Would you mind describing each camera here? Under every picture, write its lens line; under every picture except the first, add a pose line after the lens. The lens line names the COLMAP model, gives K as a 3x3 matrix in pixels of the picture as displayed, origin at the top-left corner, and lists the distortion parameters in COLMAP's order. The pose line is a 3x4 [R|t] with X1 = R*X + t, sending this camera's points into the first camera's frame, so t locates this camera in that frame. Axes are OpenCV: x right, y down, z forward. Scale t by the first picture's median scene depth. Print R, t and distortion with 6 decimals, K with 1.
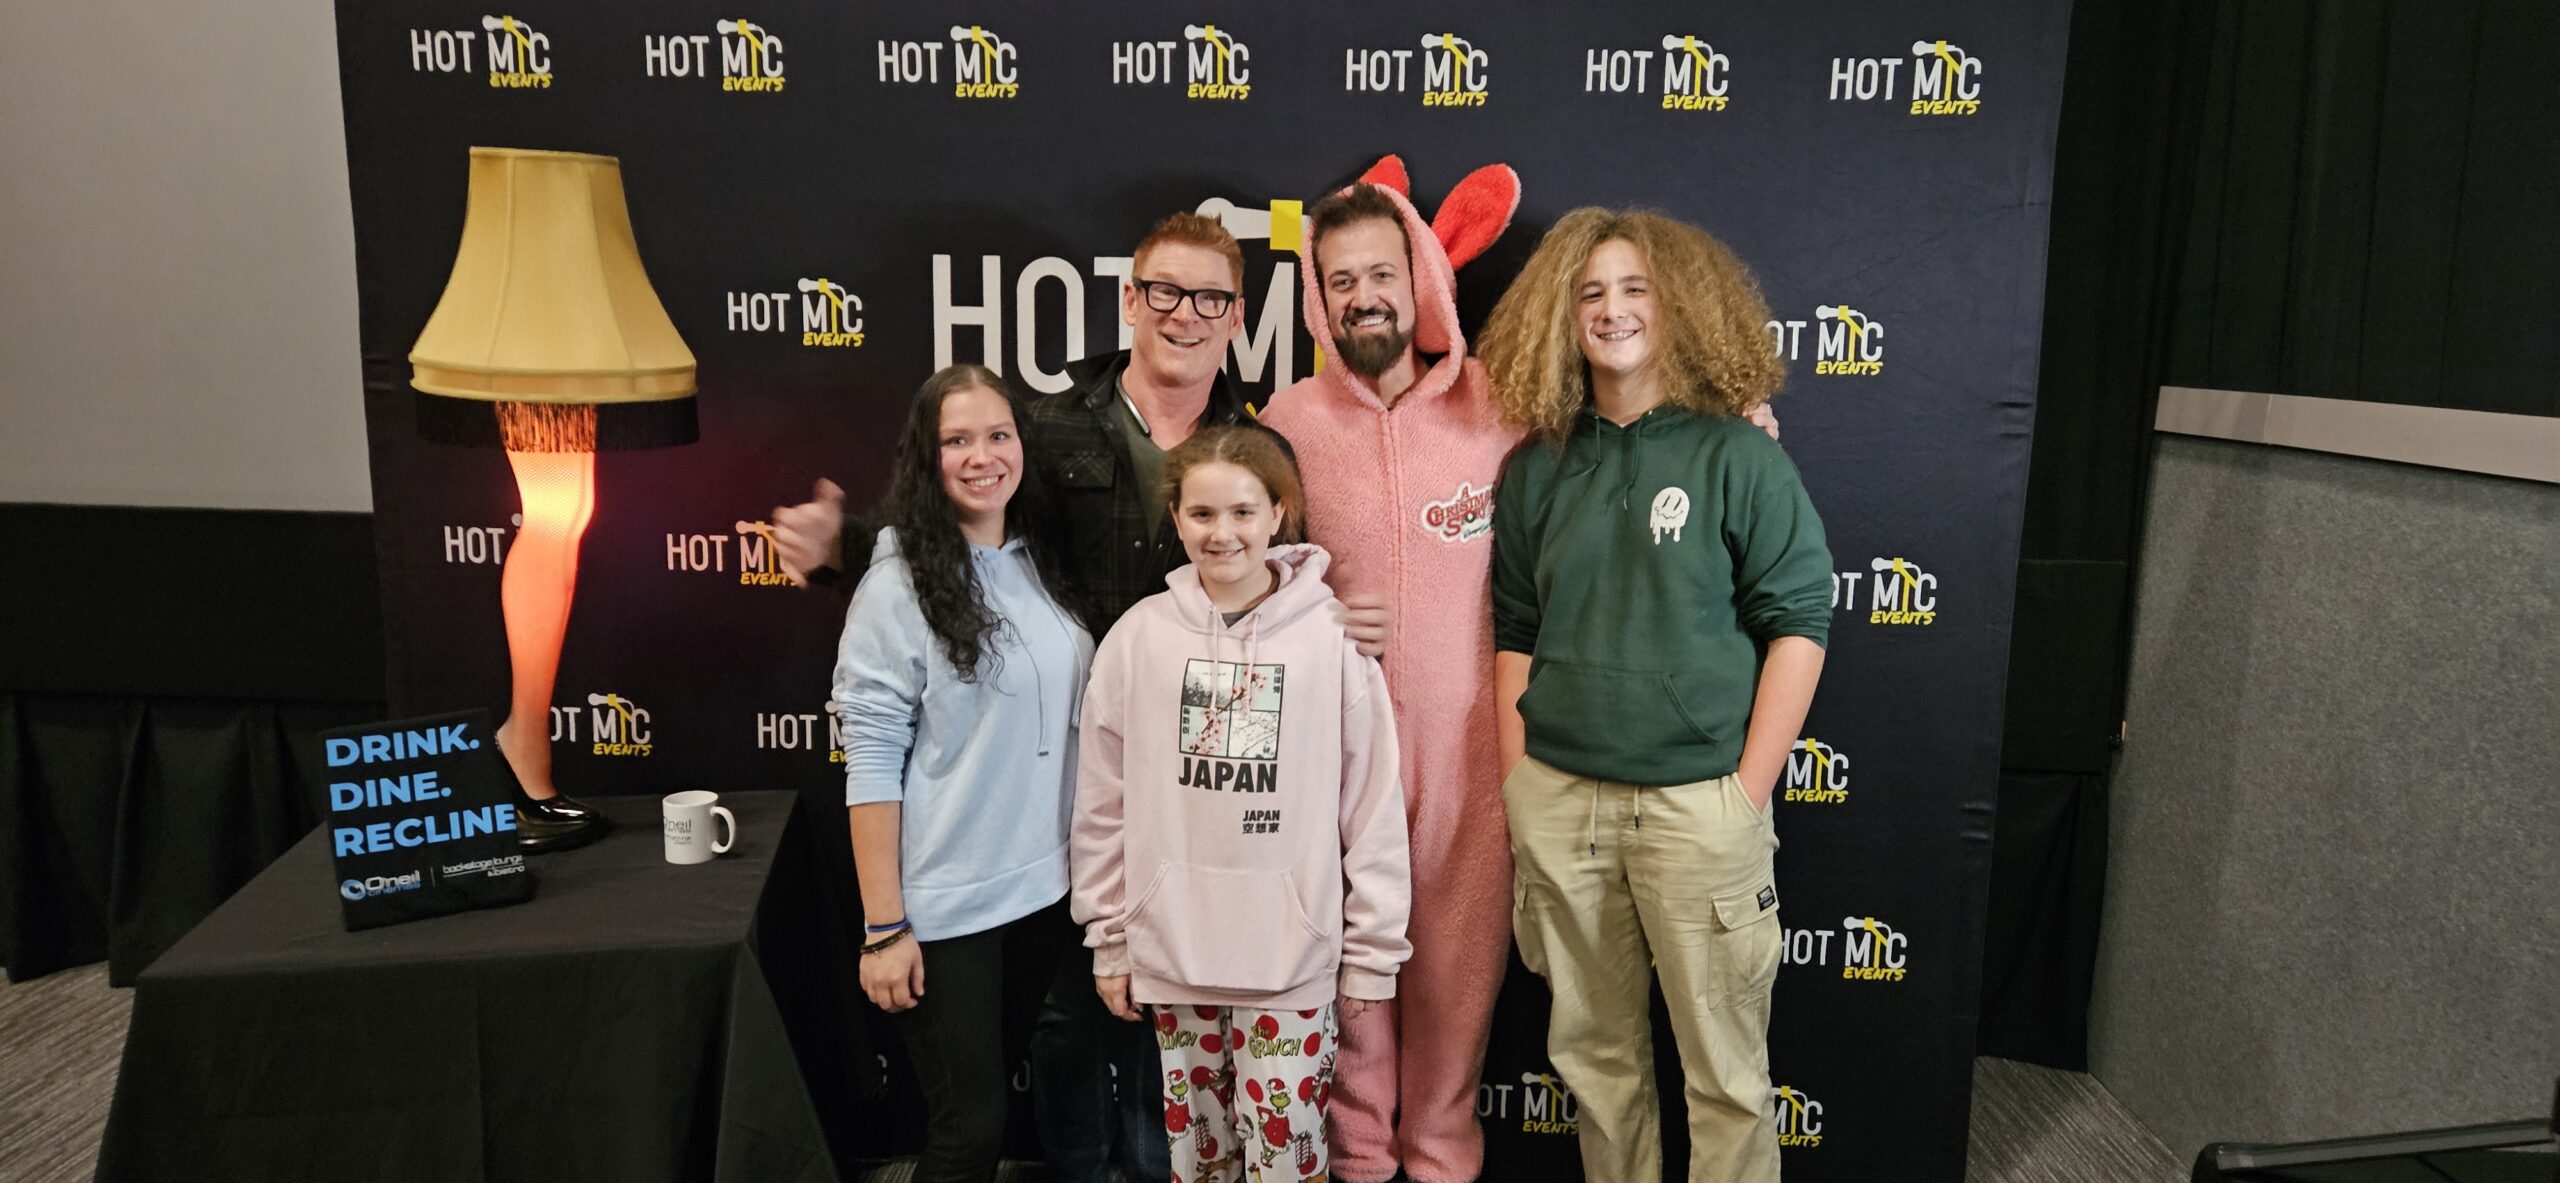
lens RADIAL K [[1720.1, 0, 1328.1], [0, 1720.1, 600.1], [0, 0, 1]] dist [0.083483, -0.068711]
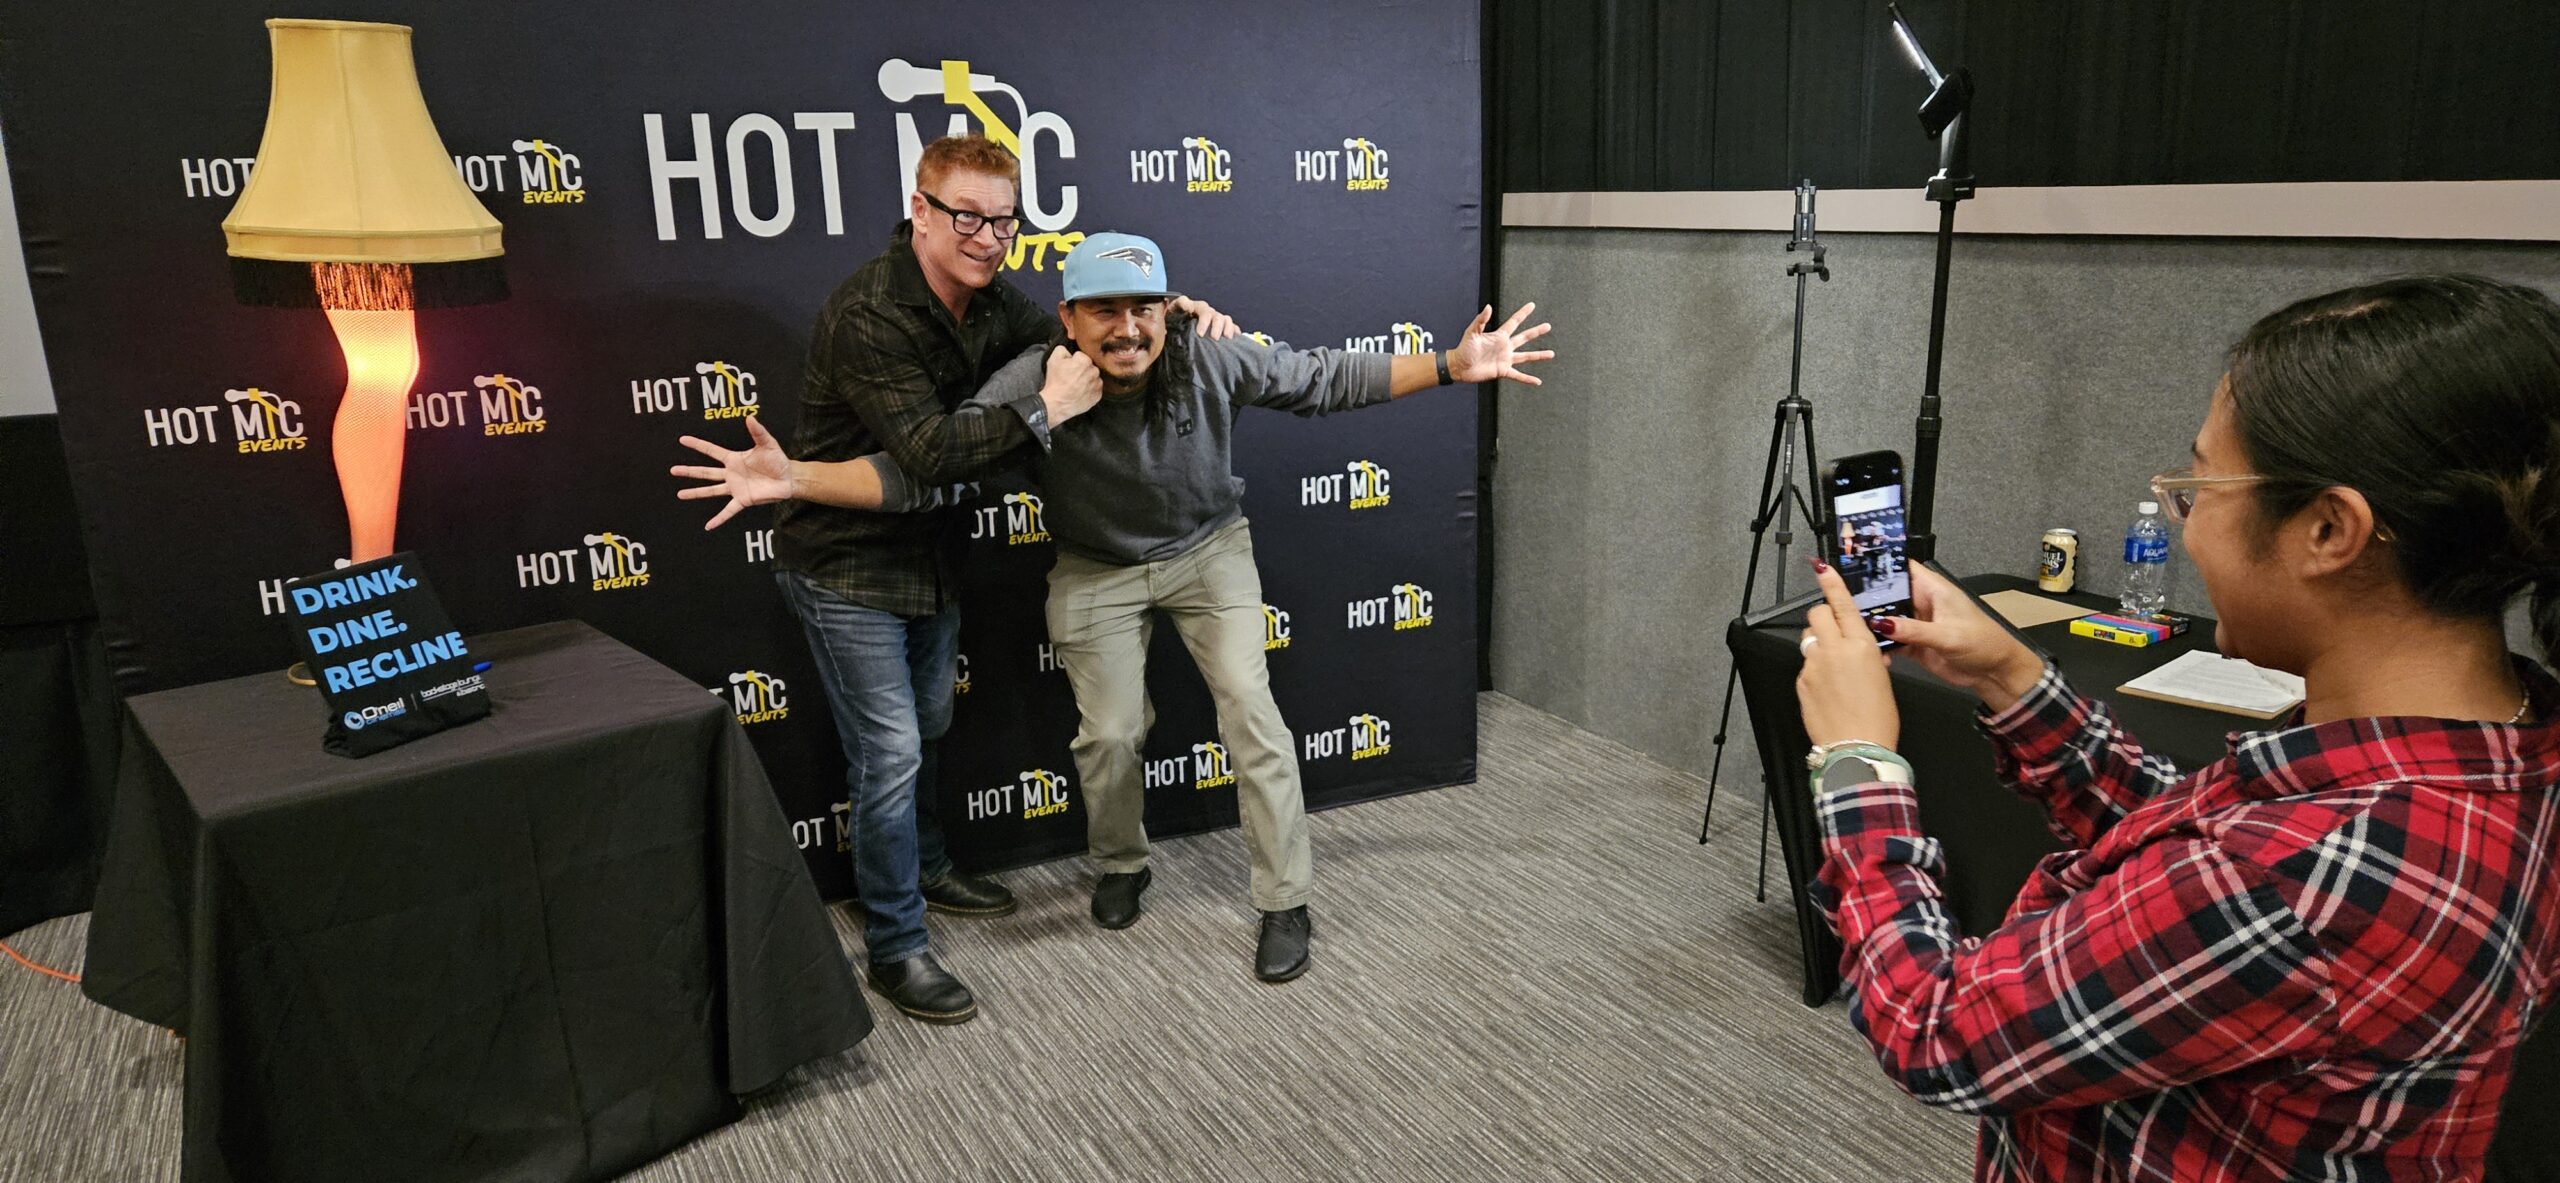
lens RADIAL K [[1720.1, 0, 1280.4], [0, 1720.1, 612.7], [0, 0, 1]] dist [0.083483, -0.068711]
pose [[0.872699, -0.159767, 0.461380, -0.444381], [0.120433, 0.986189, 0.113700, 0.036084], [-0.473173, -0.043660, 0.879887, -0.184942]]
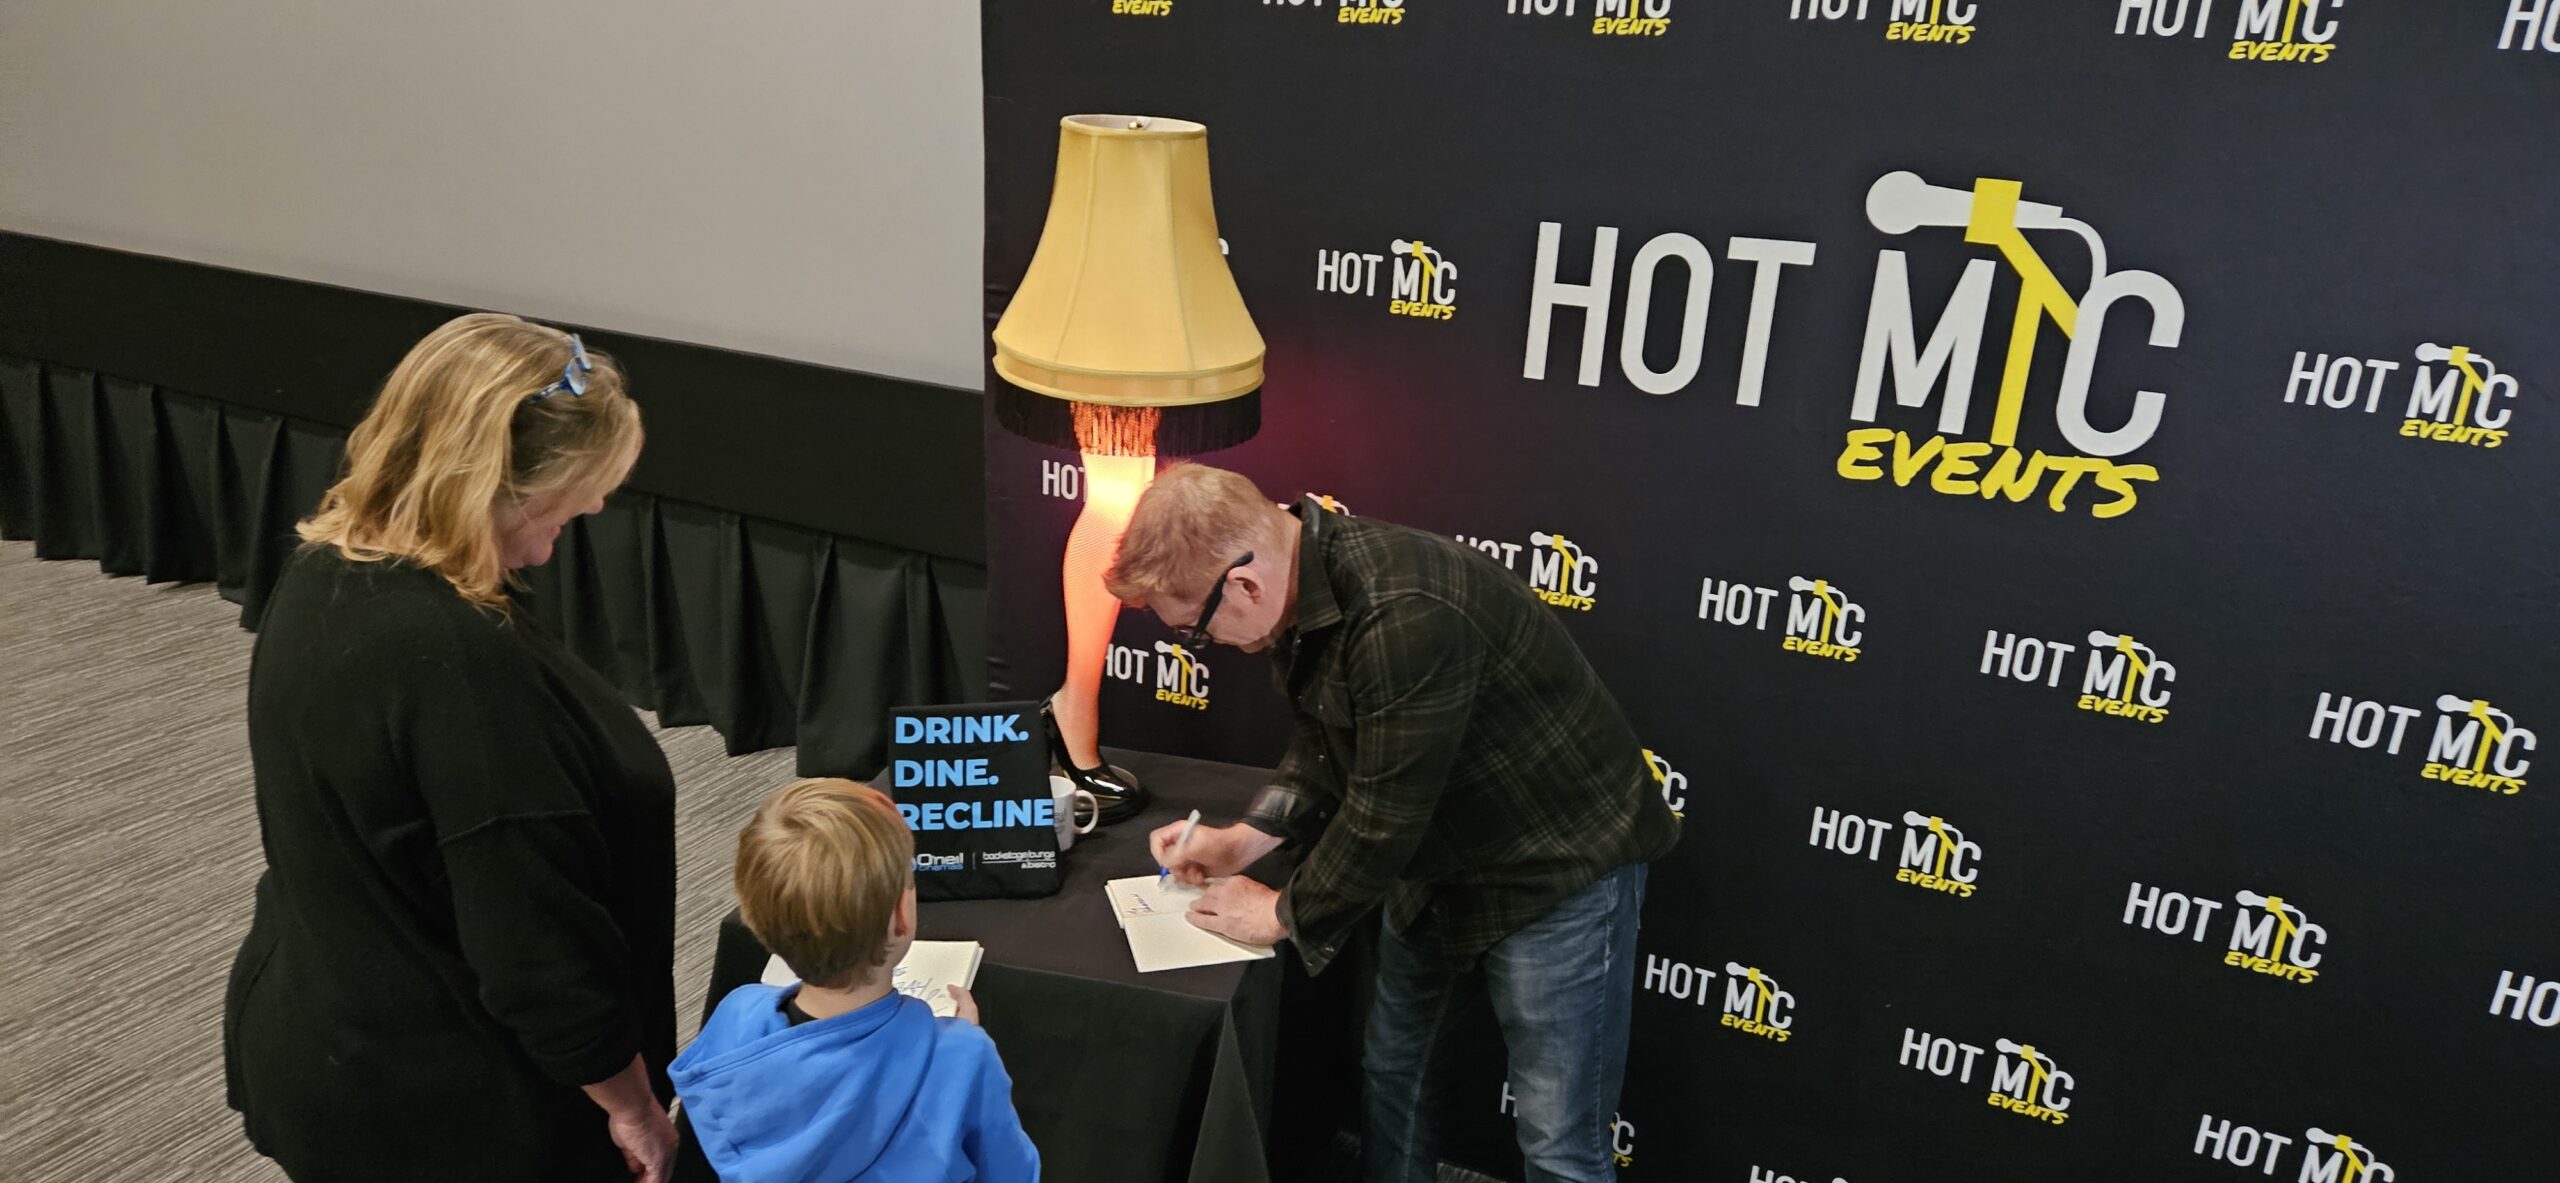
lens RADIAL K [[1720.1, 0, 1253.4], [0, 1720.1, 631.2], [0, 0, 1]] dist [0.083483, -0.068711]
pose [[0.910426, 0.159037, -0.381879, 0.003043], [-0.095619, 0.979050, 0.179772, -0.143129], [0.402469, -0.127154, 0.906560, 0.136004]]
